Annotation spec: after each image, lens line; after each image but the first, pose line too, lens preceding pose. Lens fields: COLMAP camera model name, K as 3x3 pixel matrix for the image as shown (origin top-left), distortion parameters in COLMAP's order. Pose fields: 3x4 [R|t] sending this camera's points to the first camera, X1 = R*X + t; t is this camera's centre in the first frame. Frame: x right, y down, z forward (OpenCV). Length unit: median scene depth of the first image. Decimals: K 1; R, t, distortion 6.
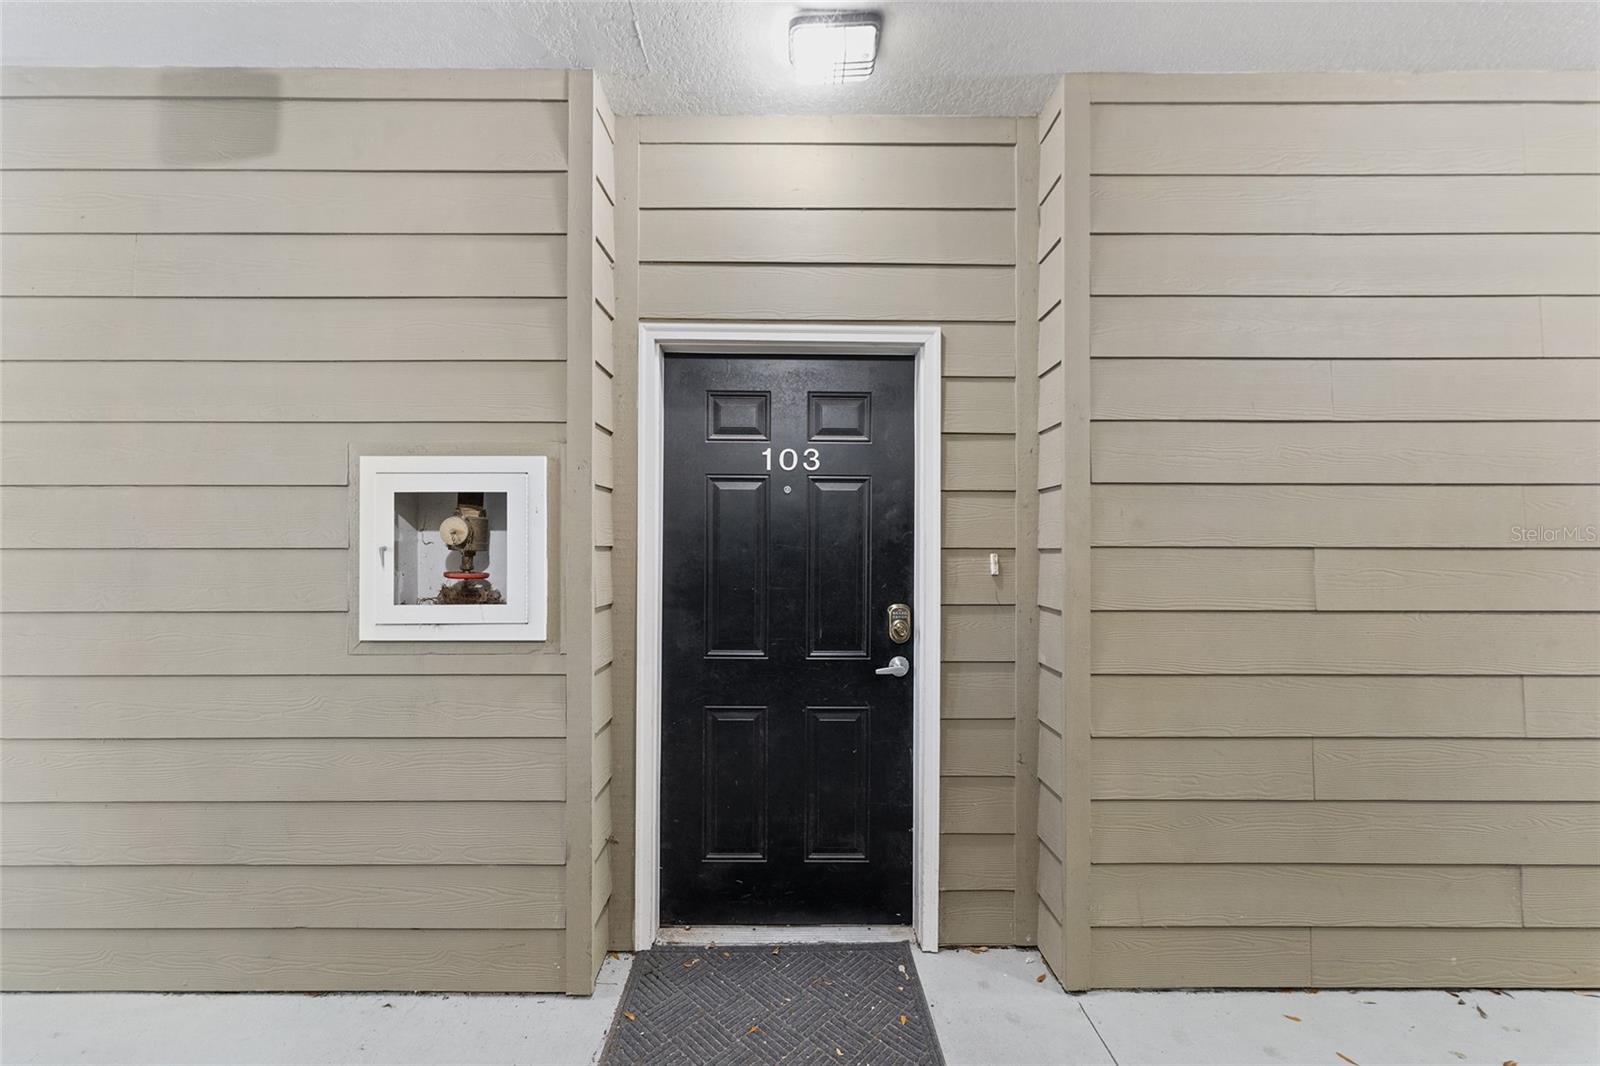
lens RADIAL K [[649.3, 0, 800.1], [0, 649.3, 537.9], [0, 0, 1]] dist [0.006470, 0.000602]
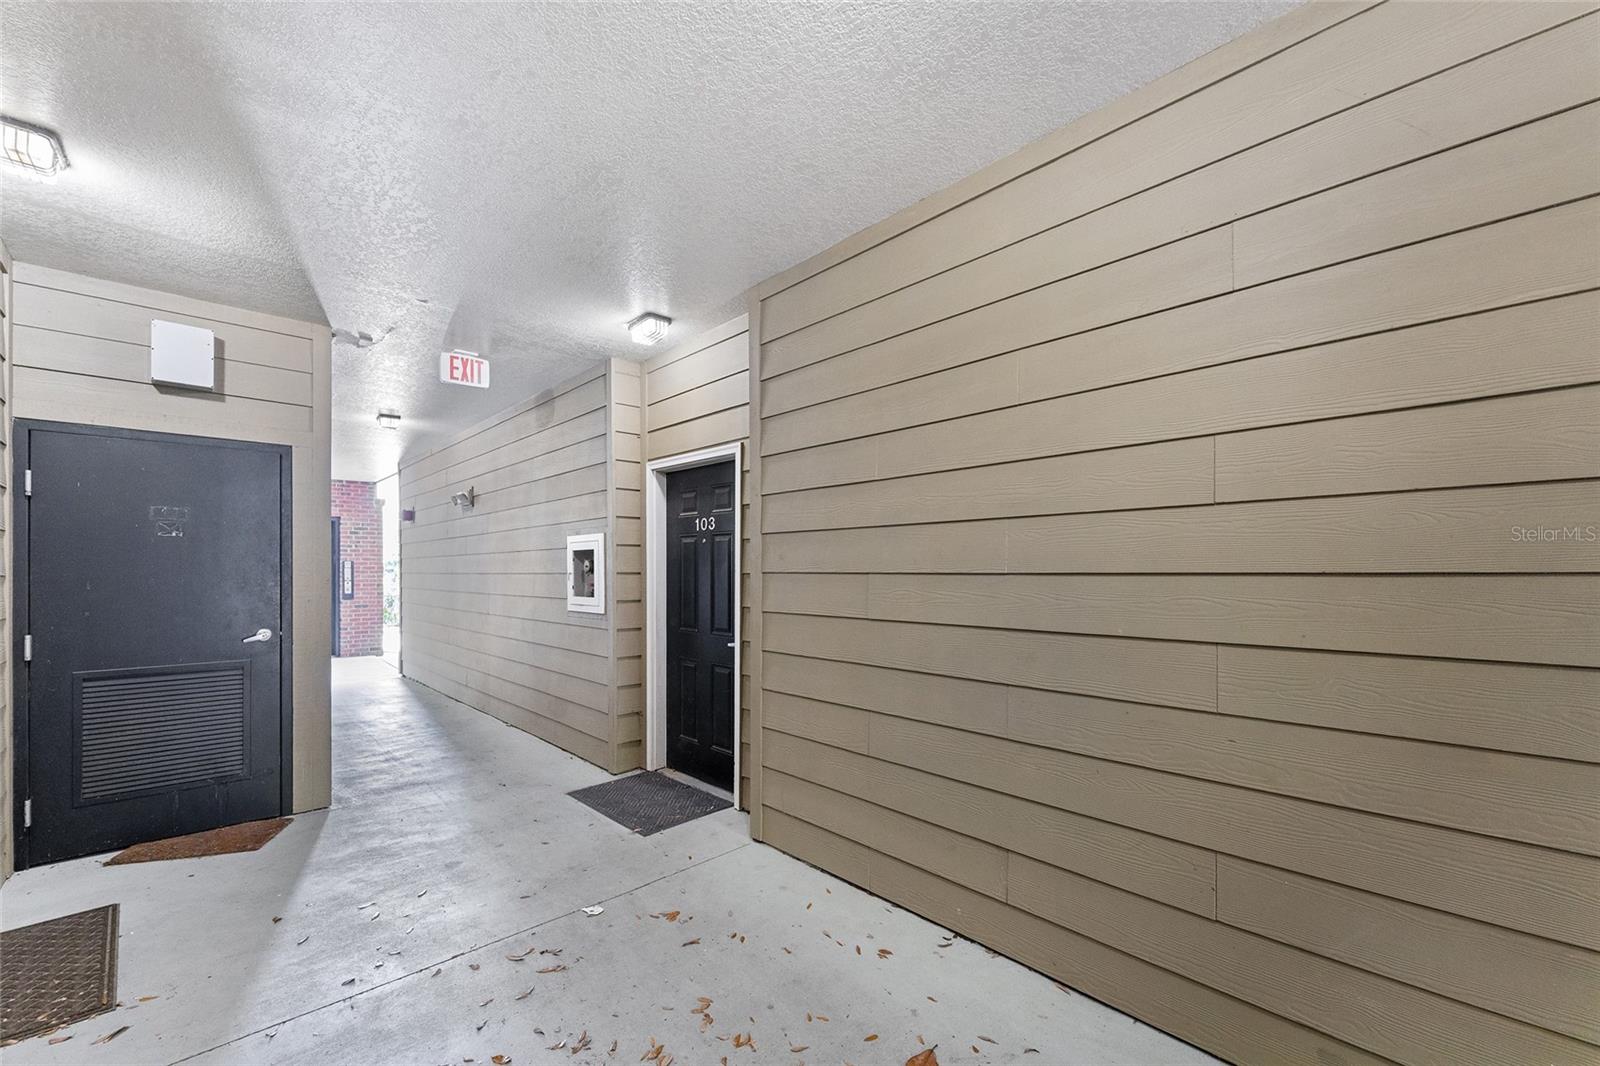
lens RADIAL K [[649.3, 0, 808.3], [0, 649.3, 570.1], [0, 0, 1]] dist [0.006470, 0.000602]
pose [[0.687841, -0.003025, -0.725855, 1.629837], [0.006356, 0.999978, 0.001856, 0.005514], [0.725834, -0.005890, 0.687845, -0.033573]]
